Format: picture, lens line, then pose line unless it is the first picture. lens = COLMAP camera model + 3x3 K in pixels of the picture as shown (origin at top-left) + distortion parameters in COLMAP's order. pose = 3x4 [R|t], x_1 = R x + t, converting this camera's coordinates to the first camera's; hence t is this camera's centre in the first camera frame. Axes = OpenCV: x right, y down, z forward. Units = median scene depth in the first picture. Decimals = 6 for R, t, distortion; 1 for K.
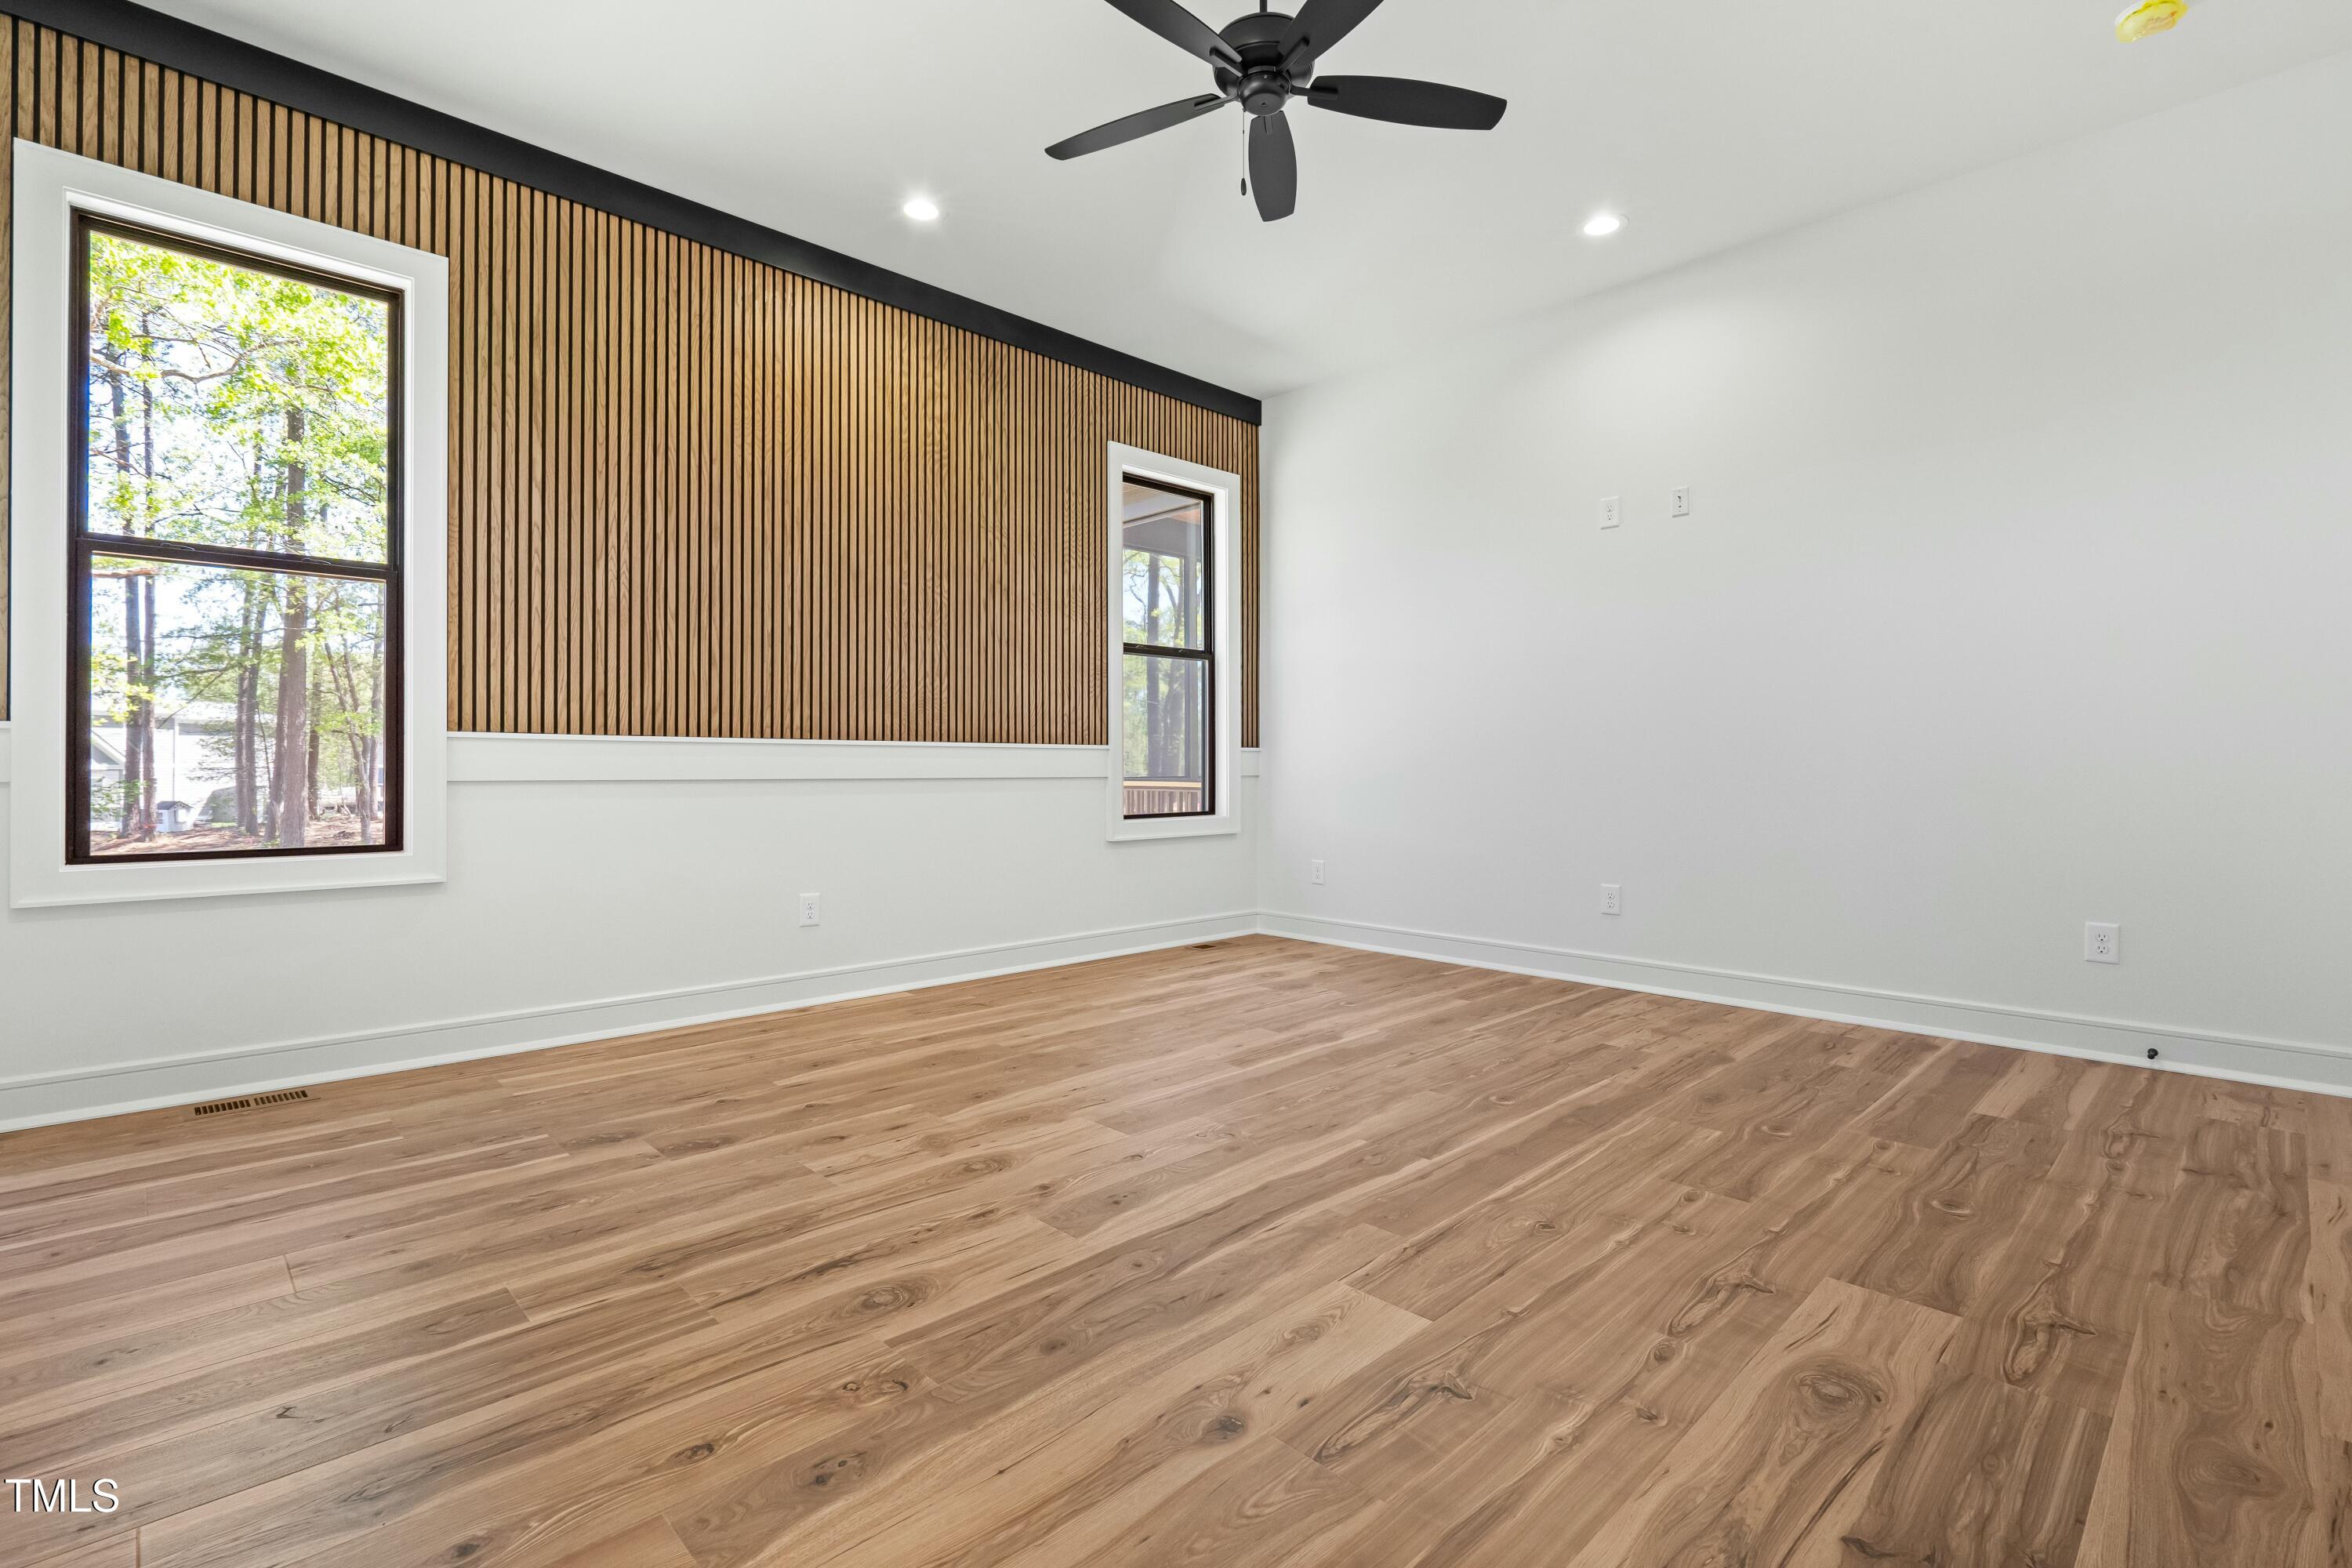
lens RADIAL K [[1082.7, 0, 1117.9], [0, 1082.7, 761.4], [0, 0, 1]] dist [-0.004465, 0.002269]
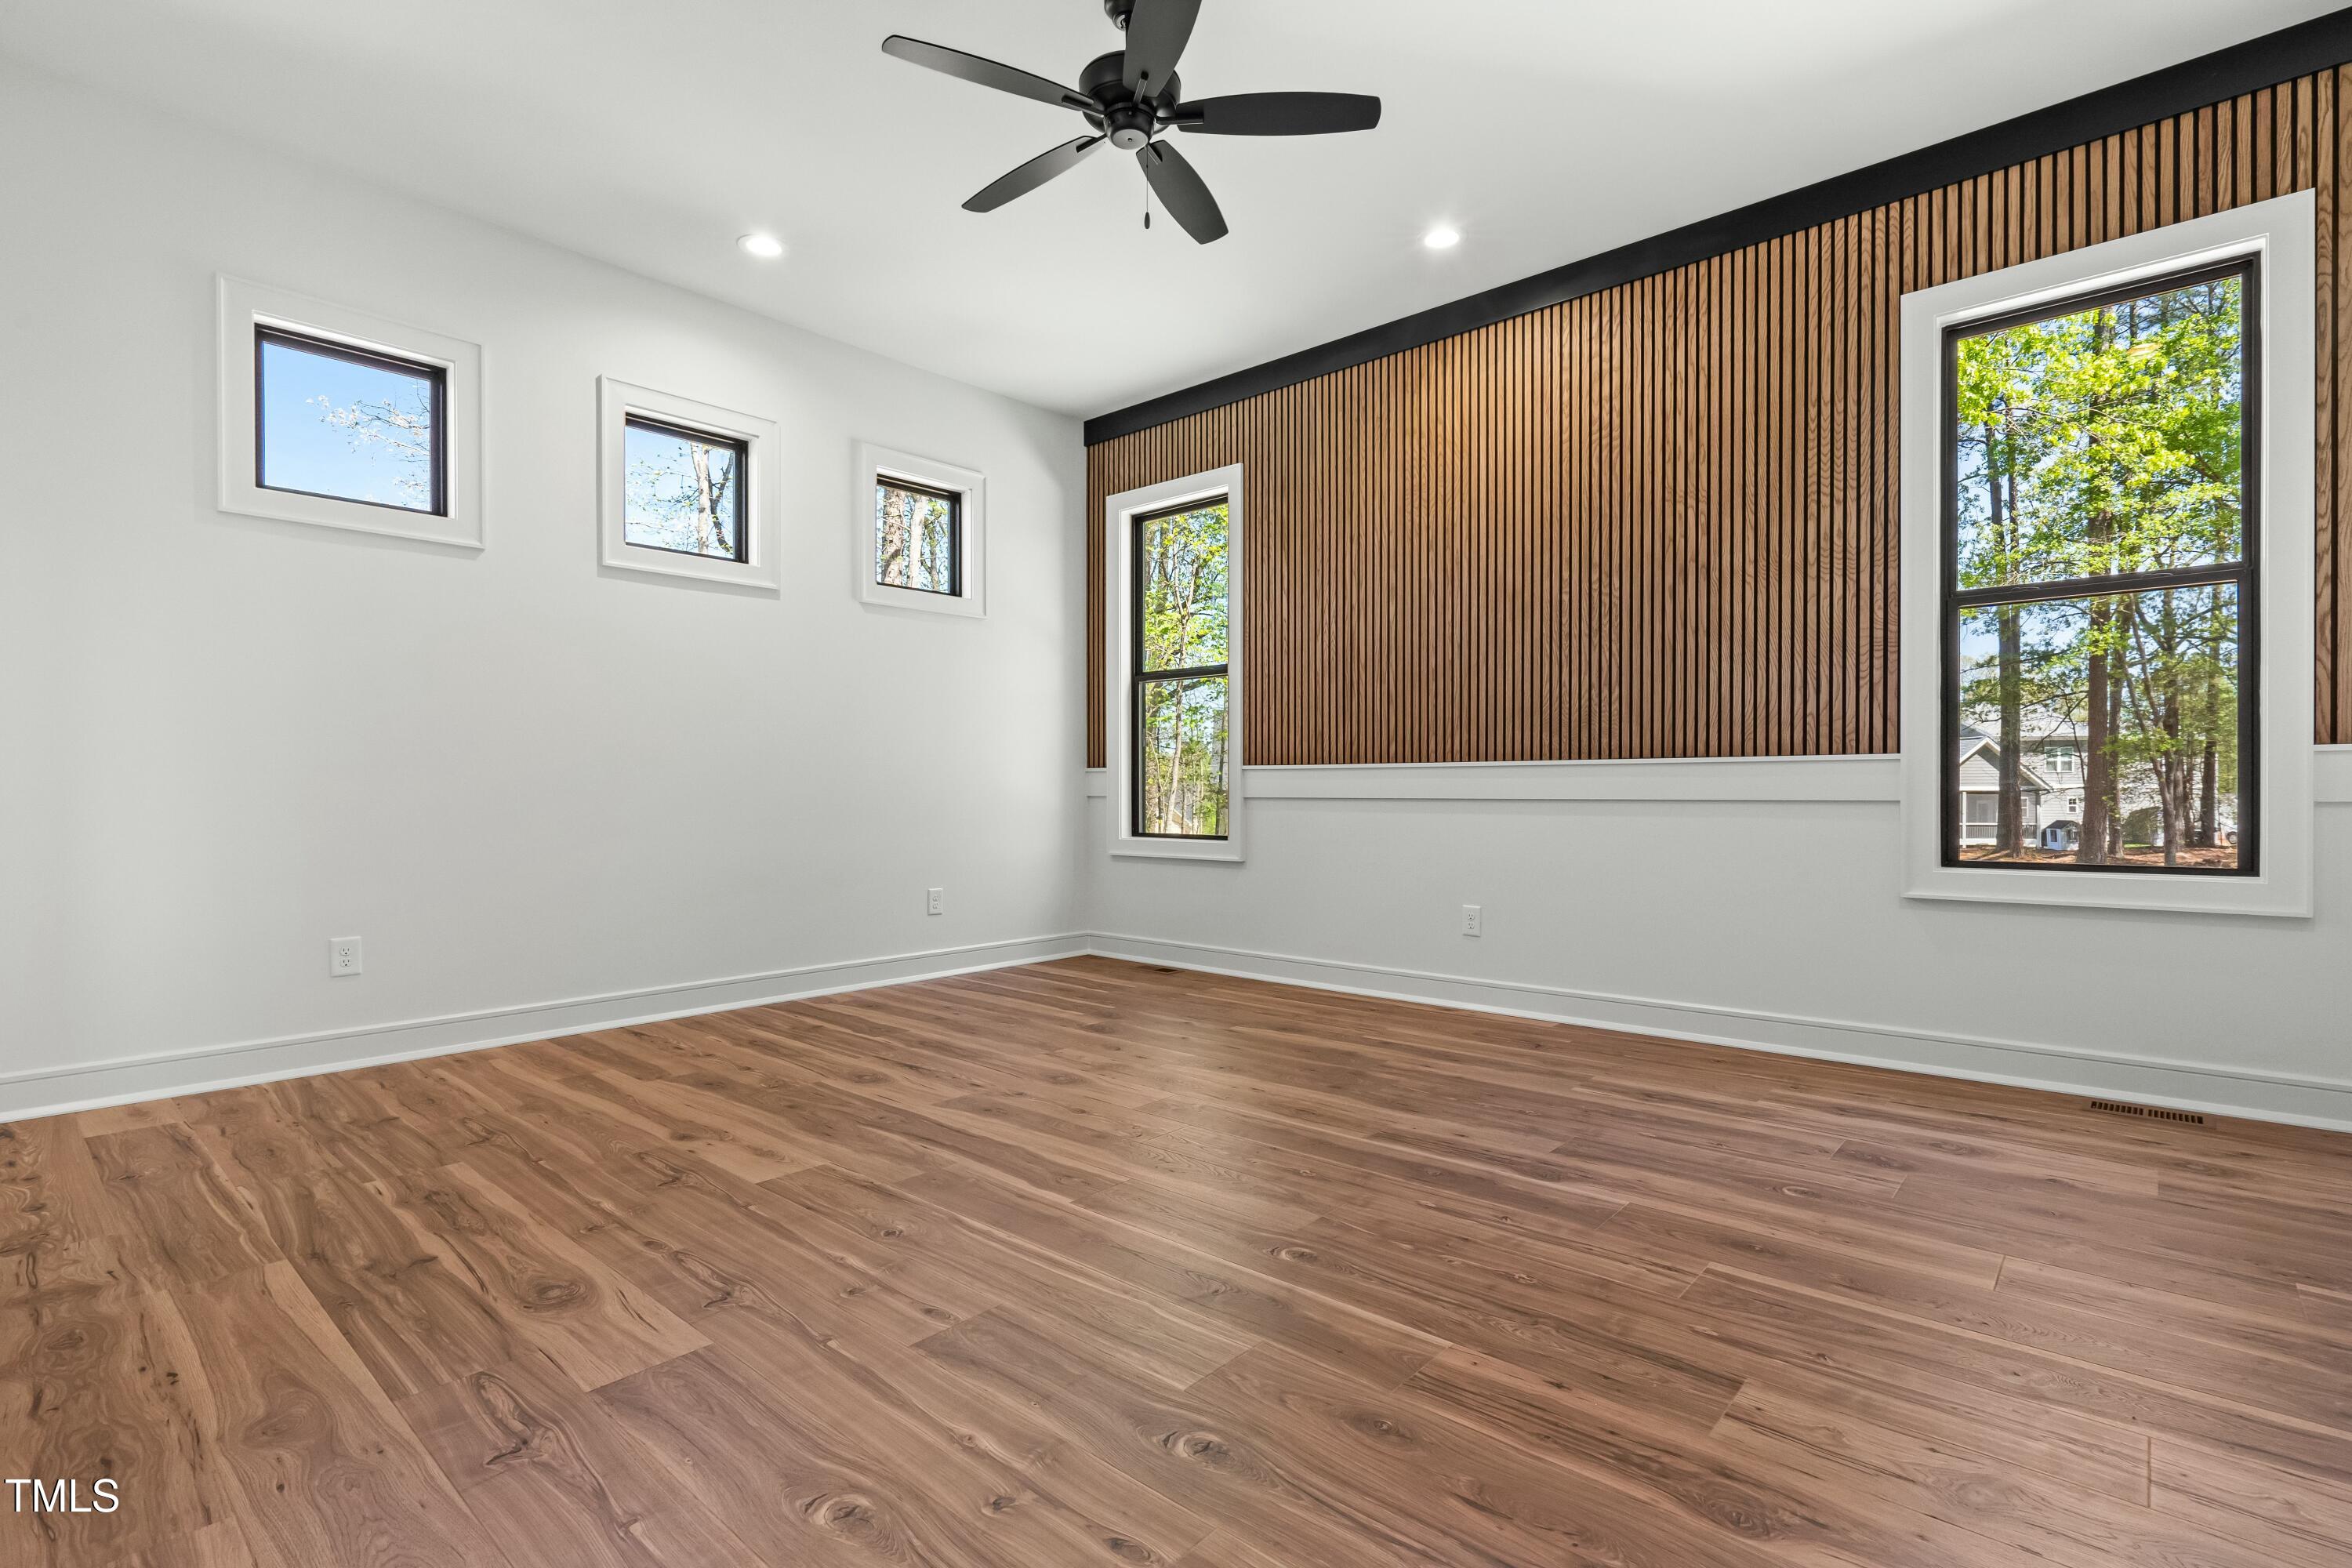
lens RADIAL K [[1082.7, 0, 1186.3], [0, 1082.7, 790.7], [0, 0, 1]] dist [-0.004465, 0.002269]
pose [[0.104230, 0.000939, -0.994553, 1.440036], [0.006077, 0.999980, 0.001581, 0.009514], [0.994535, -0.006209, 0.104222, 1.169473]]
